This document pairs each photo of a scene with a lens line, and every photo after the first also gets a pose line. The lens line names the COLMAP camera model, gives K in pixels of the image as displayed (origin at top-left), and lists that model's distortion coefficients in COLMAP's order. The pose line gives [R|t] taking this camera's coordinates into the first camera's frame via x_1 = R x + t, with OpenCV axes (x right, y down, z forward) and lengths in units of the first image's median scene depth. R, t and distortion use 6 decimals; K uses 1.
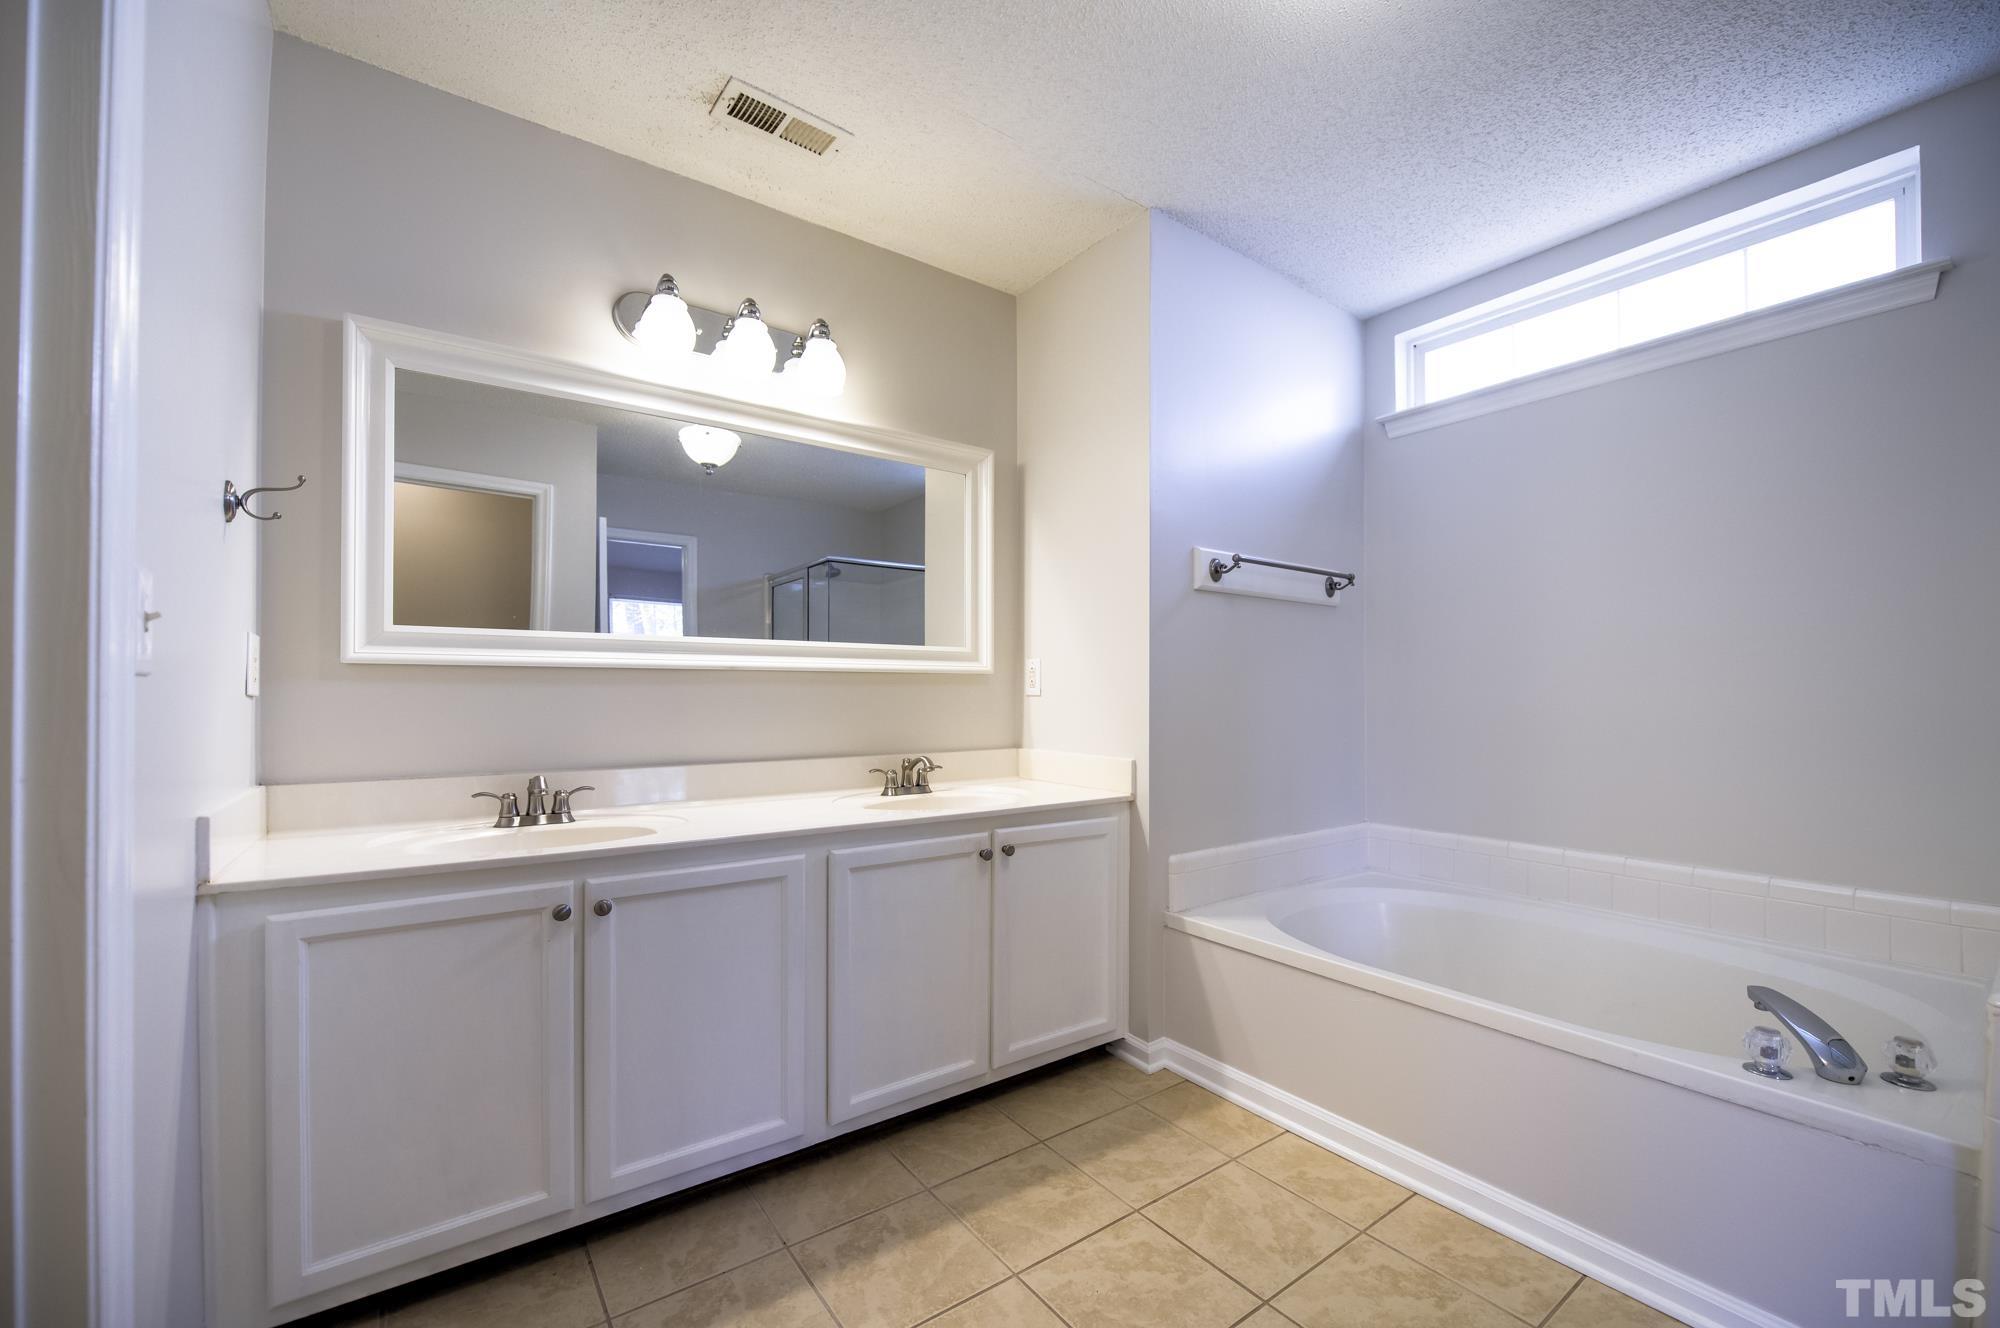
lens RADIAL K [[810.1, 0, 999.3], [0, 810.1, 686.3], [0, 0, 1]] dist [-0.000199, -0.000058]
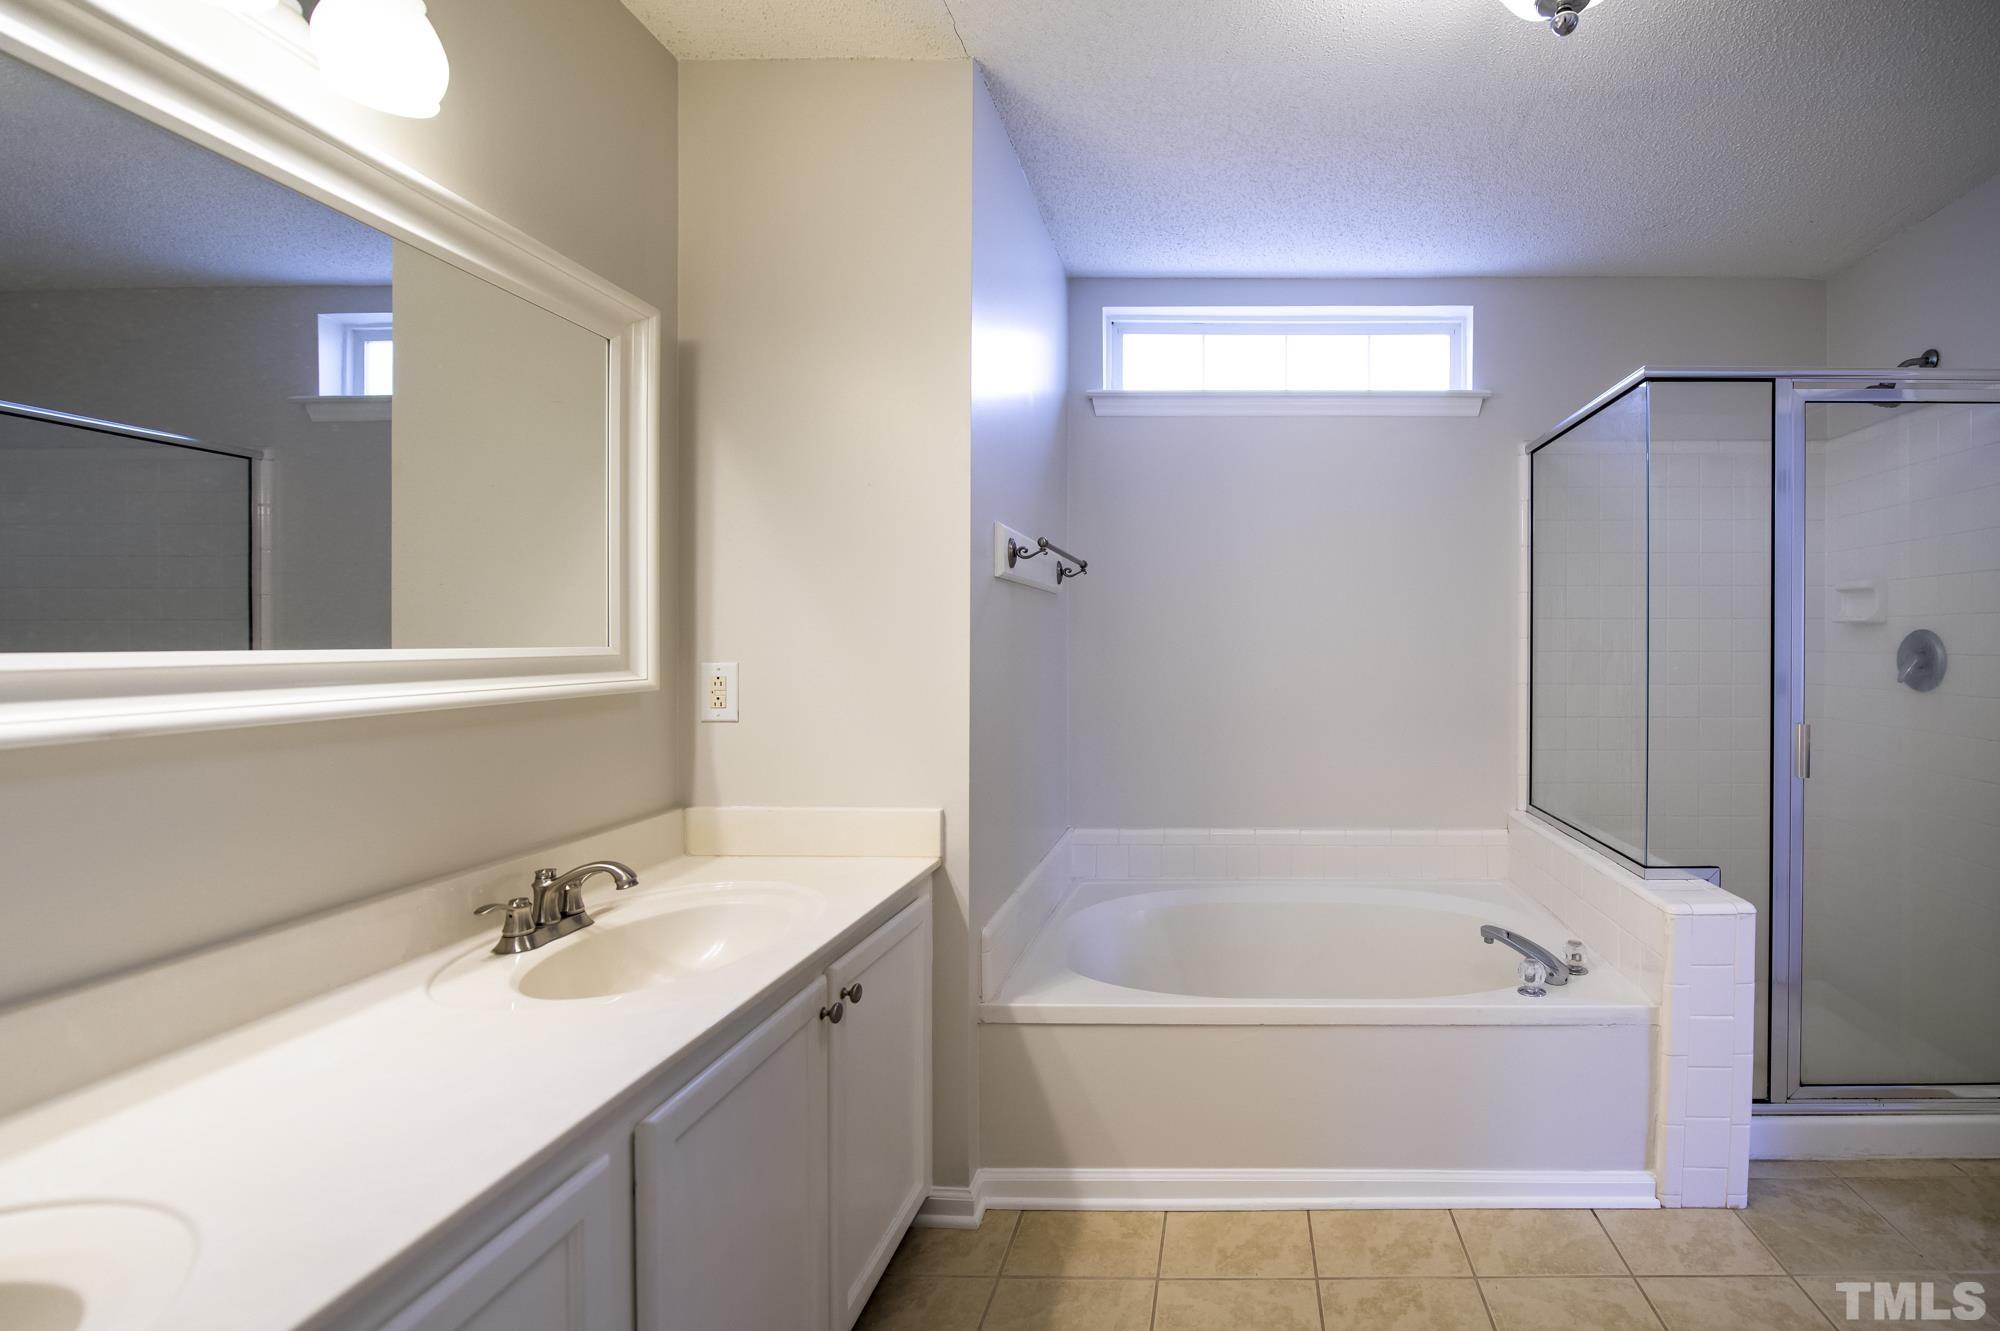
lens RADIAL K [[974.2, 0, 999.9], [0, 974.2, 606.0], [0, 0, 1]] dist [0.003011, 0.000649]
pose [[0.587575, -0.001931, 0.809168, -0.535181], [-0.009496, 0.999912, 0.009282, -0.104812], [-0.809114, -0.013138, 0.587505, 0.467090]]
